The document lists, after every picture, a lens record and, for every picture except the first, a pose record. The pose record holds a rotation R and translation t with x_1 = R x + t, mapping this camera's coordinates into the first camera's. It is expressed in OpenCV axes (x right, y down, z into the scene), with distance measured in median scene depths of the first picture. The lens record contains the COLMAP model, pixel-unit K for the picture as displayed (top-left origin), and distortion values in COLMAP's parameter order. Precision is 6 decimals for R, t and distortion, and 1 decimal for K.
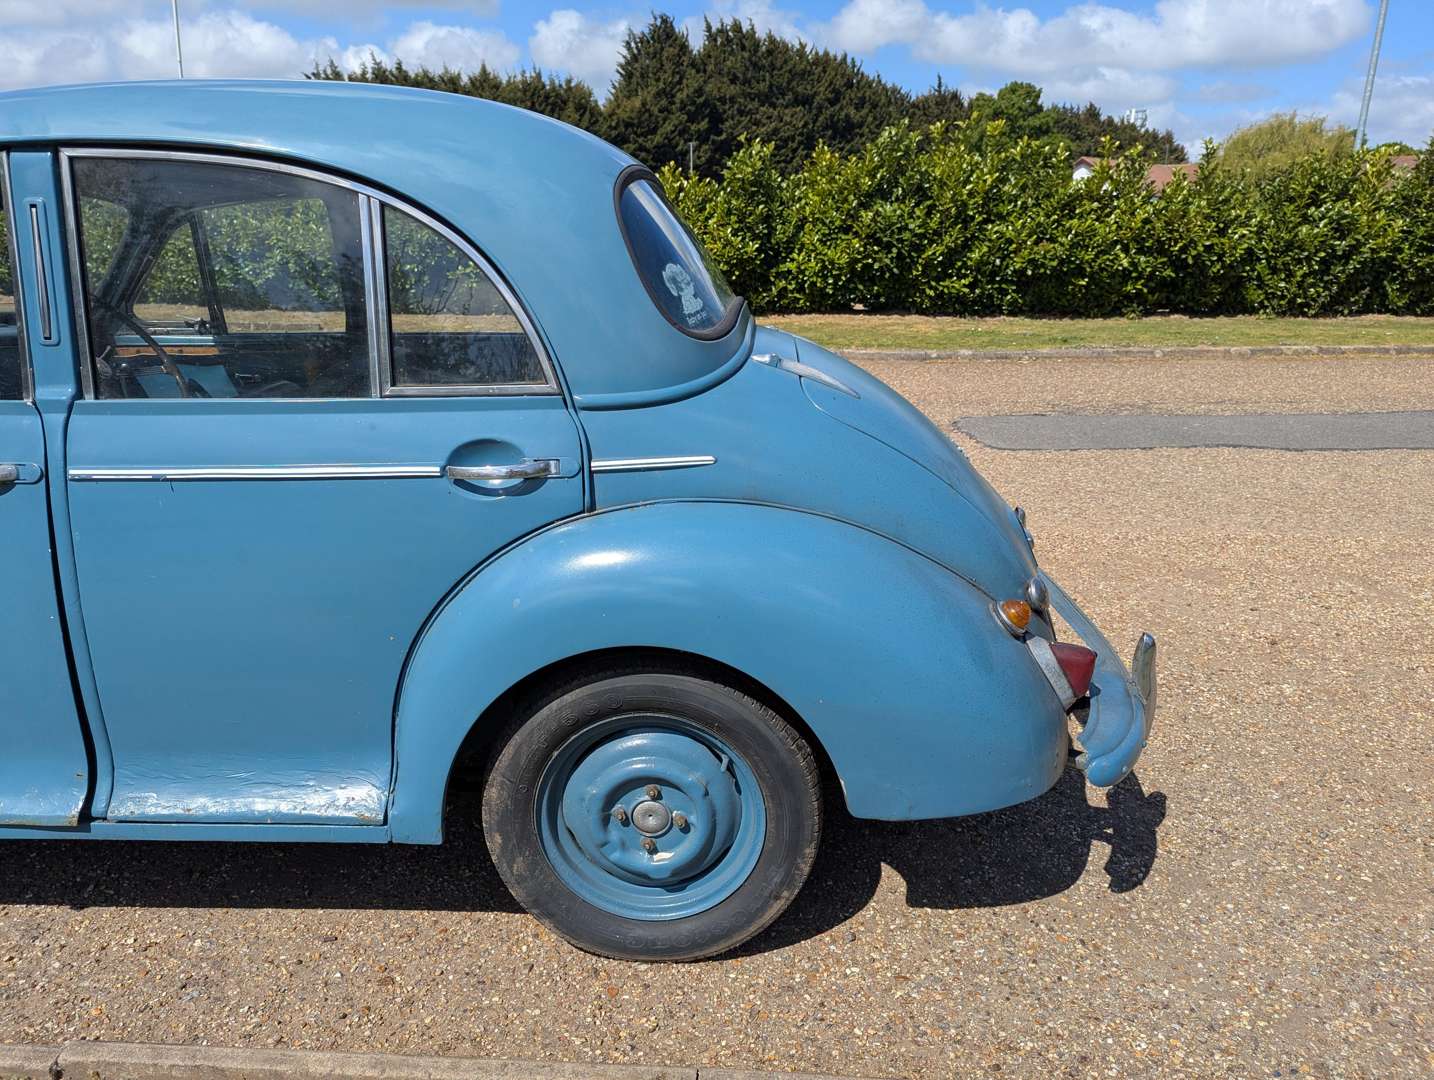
lens RADIAL K [[1022.0, 0, 717.0], [0, 1022.0, 540.0], [0, 0, 1]] dist [0.049477, -0.031788]
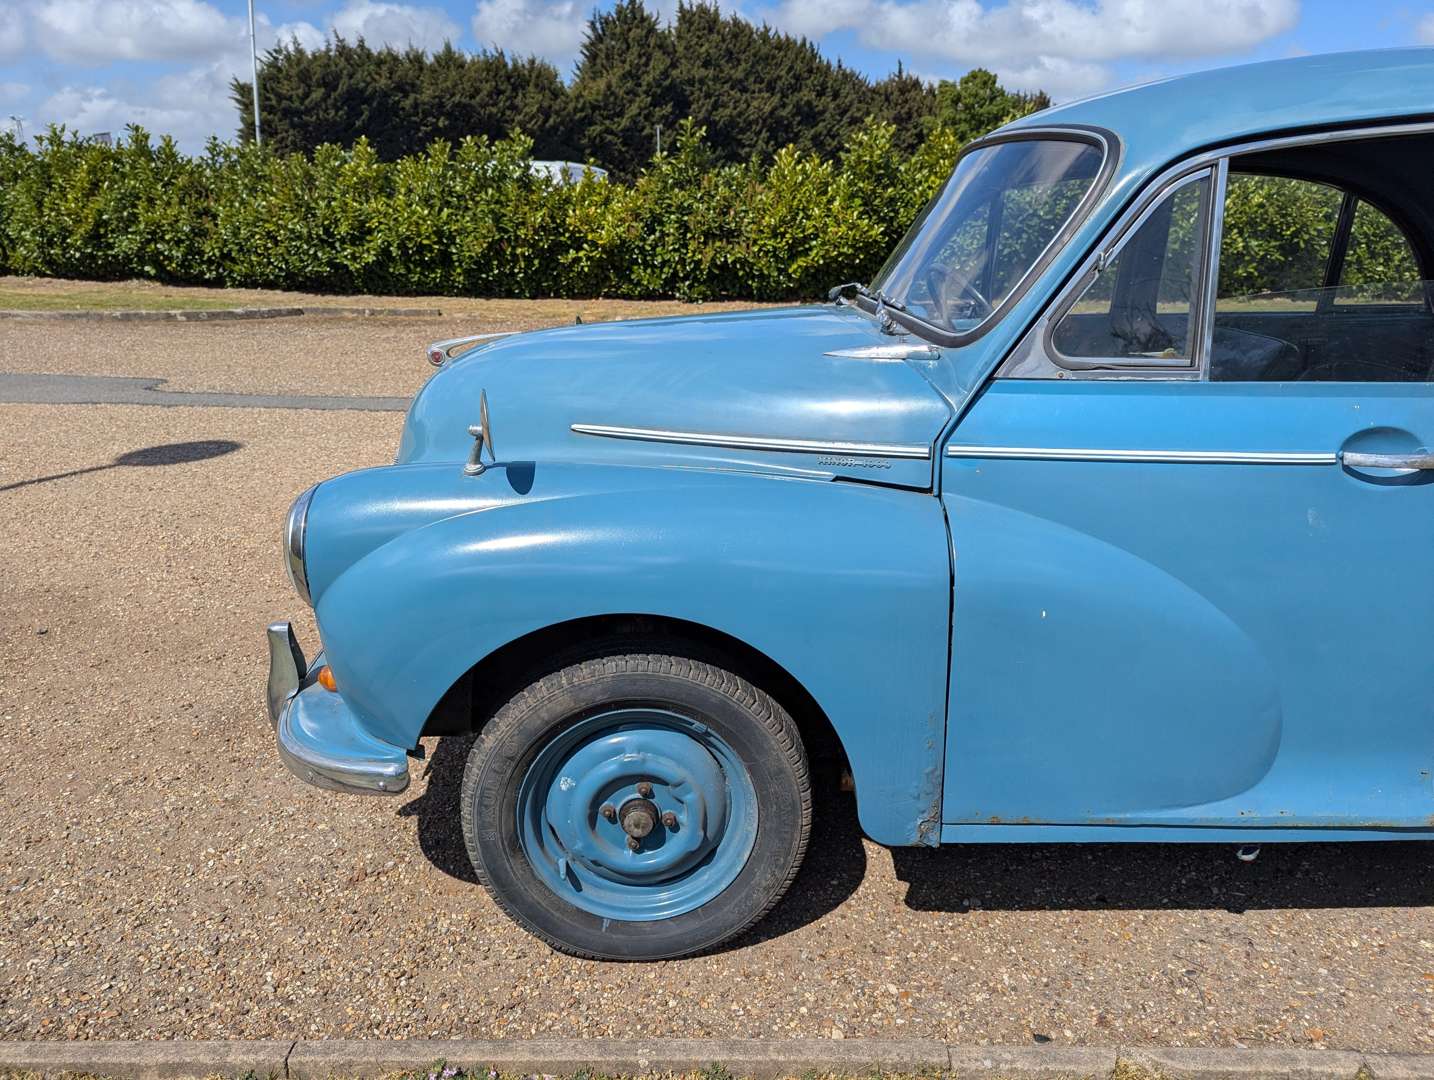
lens RADIAL K [[1036.9, 0, 742.2], [0, 1036.9, 521.3], [0, 0, 1]] dist [0.054933, -0.052922]
pose [[0.997649, -0.015996, 0.066642, -0.164582], [0.016453, 0.999845, -0.006314, -0.000829], [-0.066530, 0.007396, 0.997757, 0.008693]]
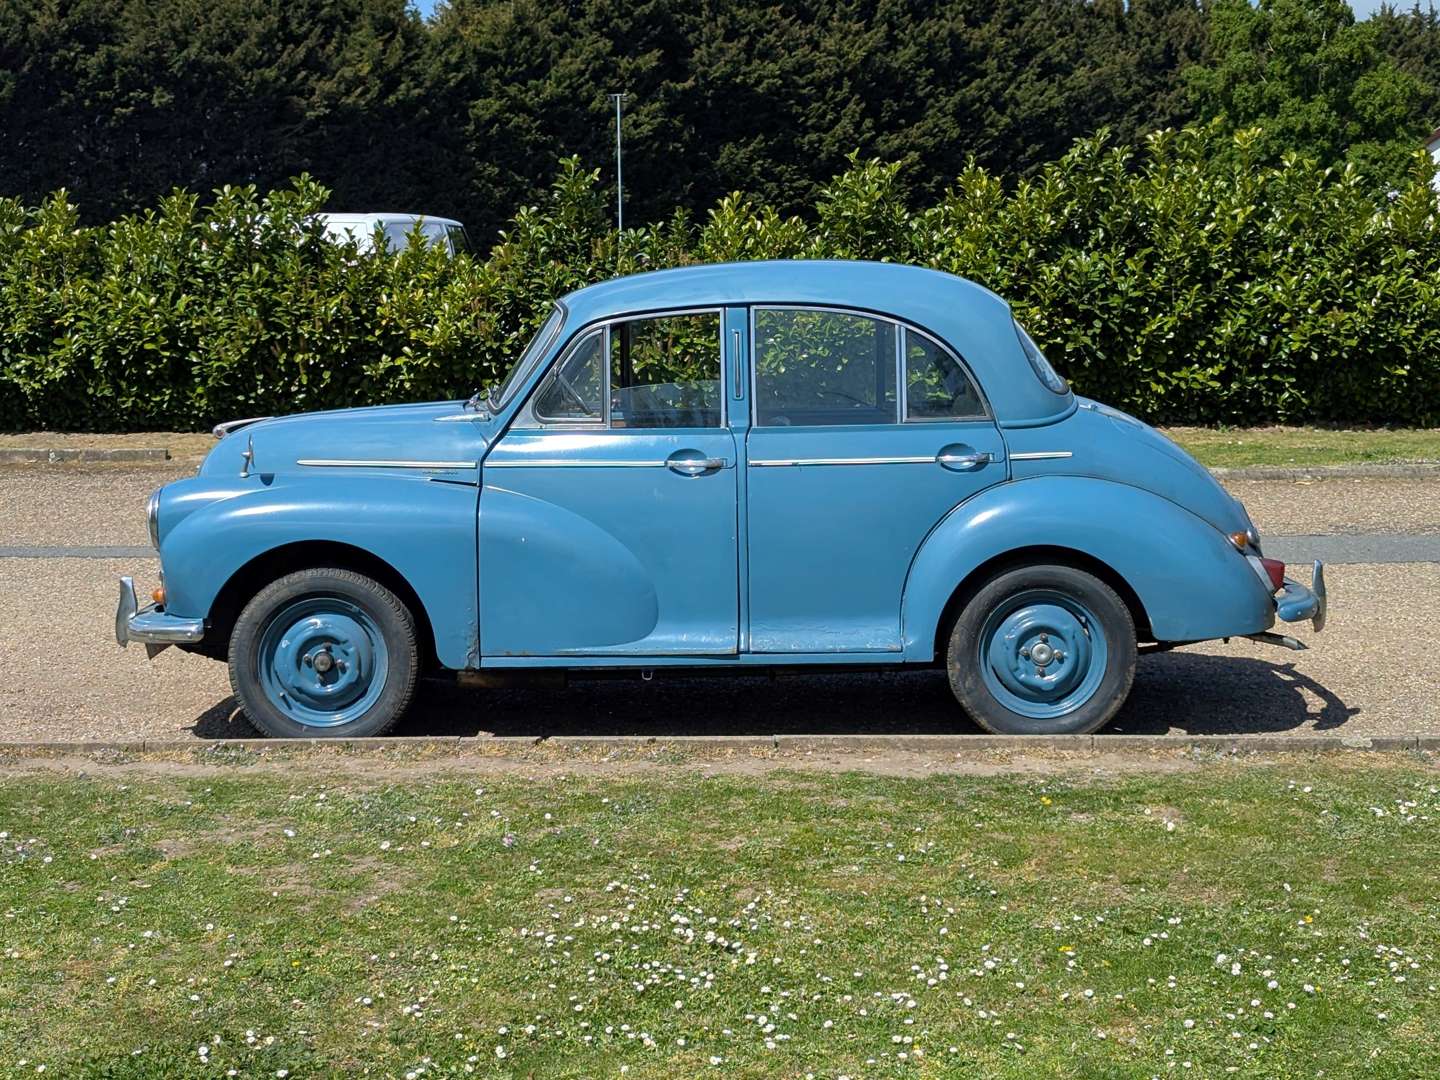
lens RADIAL K [[2430.2, 0, 775.5], [0, 2430.2, 418.5], [0, 0, 1]] dist [0.264042, -1.064467]
pose [[0.998722, -0.011133, 0.049303, -0.094875], [0.022149, 0.973192, -0.228924, 0.108060], [-0.045433, 0.229723, 0.972195, -0.415148]]
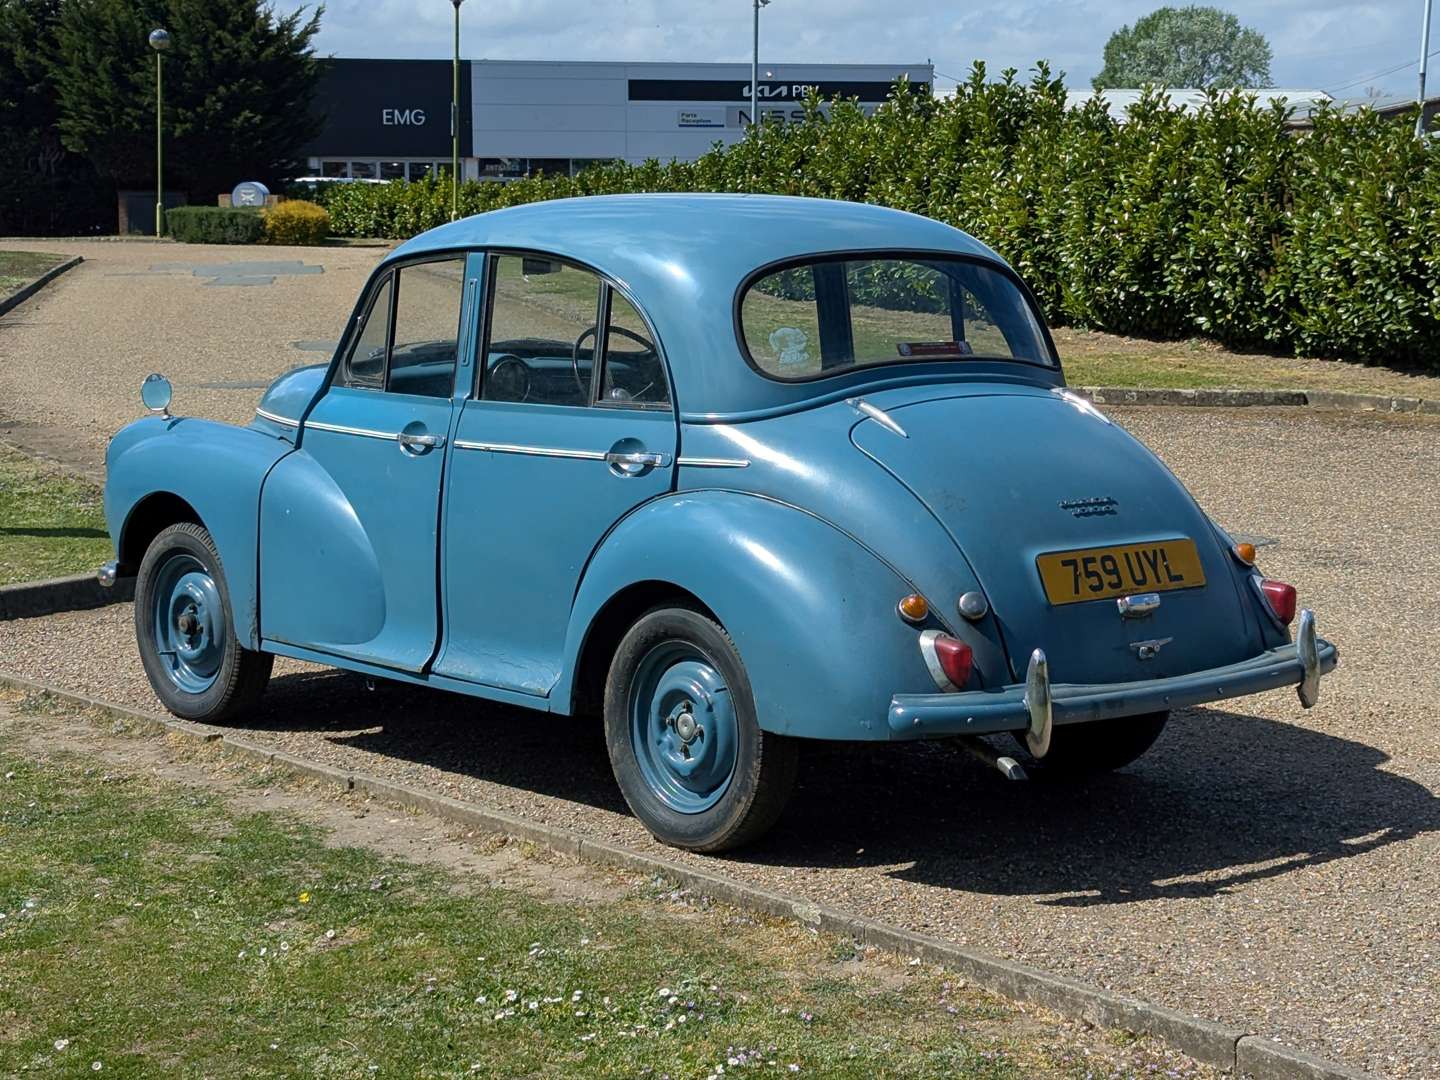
lens RADIAL K [[2741.2, 0, 728.2], [0, 2741.2, 435.3], [0, 0, 1]] dist [0.352479, -1.718588]
pose [[0.689066, 0.060046, -0.722207, 0.329381], [-0.205097, 0.971977, -0.114873, 0.039094], [0.695071, 0.227278, 0.682071, -0.193763]]
